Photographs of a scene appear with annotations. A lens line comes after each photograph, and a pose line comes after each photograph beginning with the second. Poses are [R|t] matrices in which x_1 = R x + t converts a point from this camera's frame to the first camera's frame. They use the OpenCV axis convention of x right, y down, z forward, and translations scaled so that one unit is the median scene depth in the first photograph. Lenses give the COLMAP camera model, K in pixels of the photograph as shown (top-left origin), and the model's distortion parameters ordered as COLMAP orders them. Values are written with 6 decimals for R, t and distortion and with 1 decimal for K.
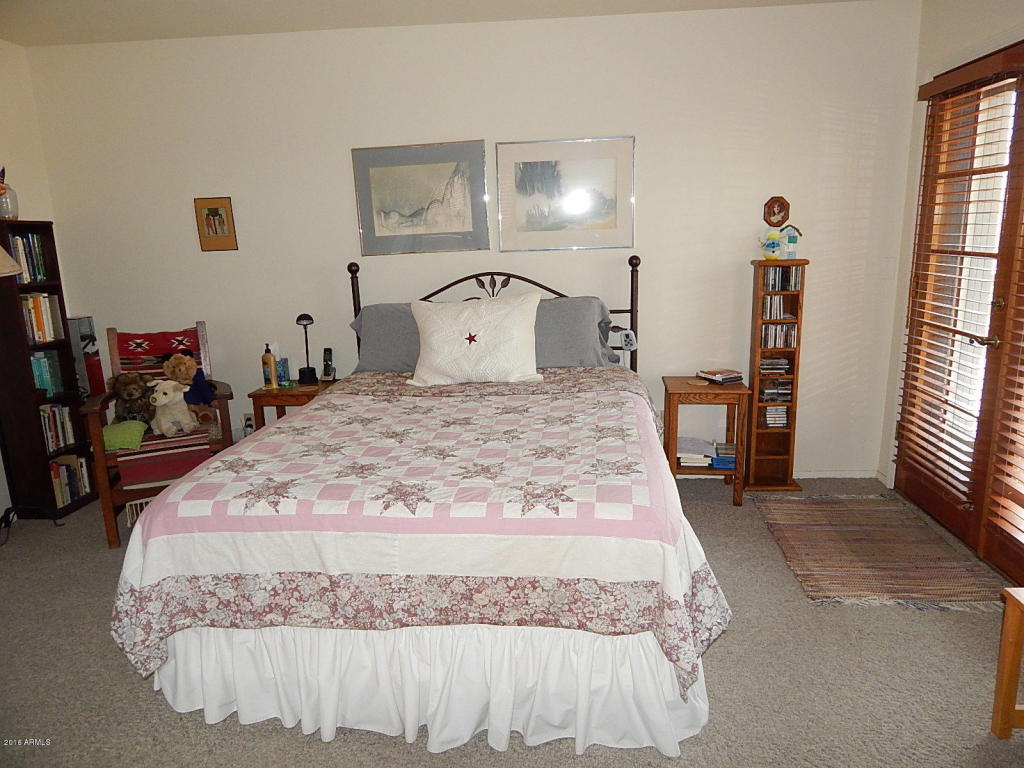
lens RADIAL K [[680.0, 0, 513.2], [0, 680.0, 381.9], [0, 0, 1]] dist [0.015876, -0.015339]
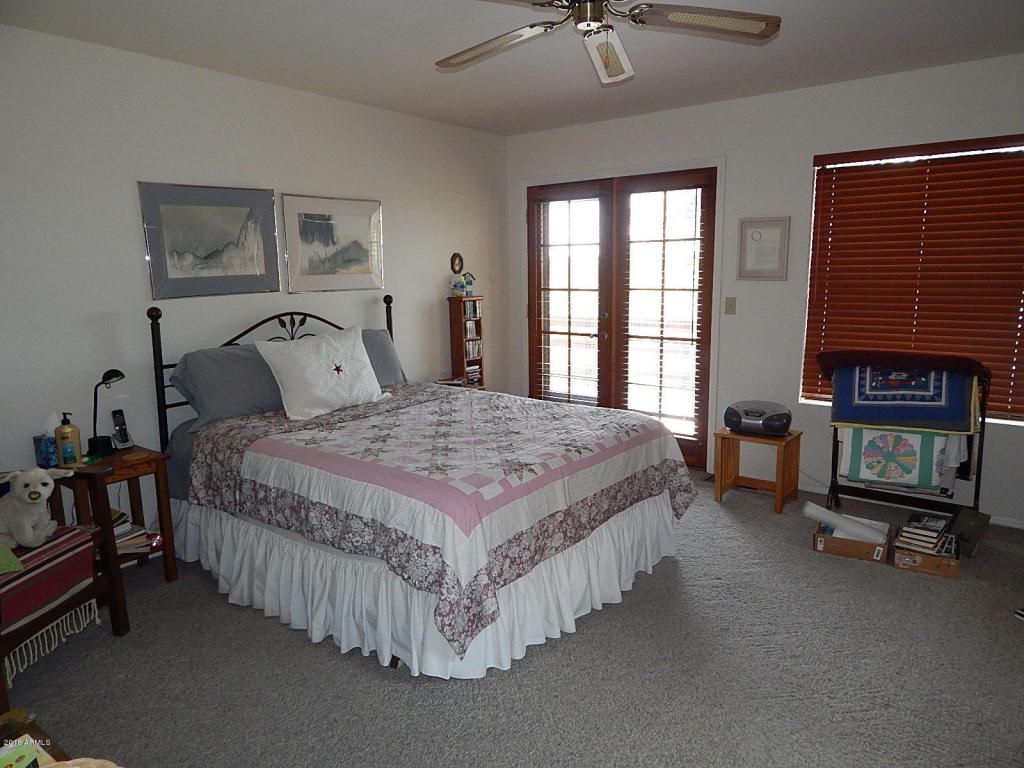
lens RADIAL K [[680.0, 0, 520.9], [0, 680.0, 381.6], [0, 0, 1]] dist [0.015876, -0.015339]
pose [[0.542660, -0.120210, 0.831306, -0.742603], [0.182801, 0.982886, 0.022800, -0.013192], [-0.819820, 0.139591, 0.555347, 0.129514]]
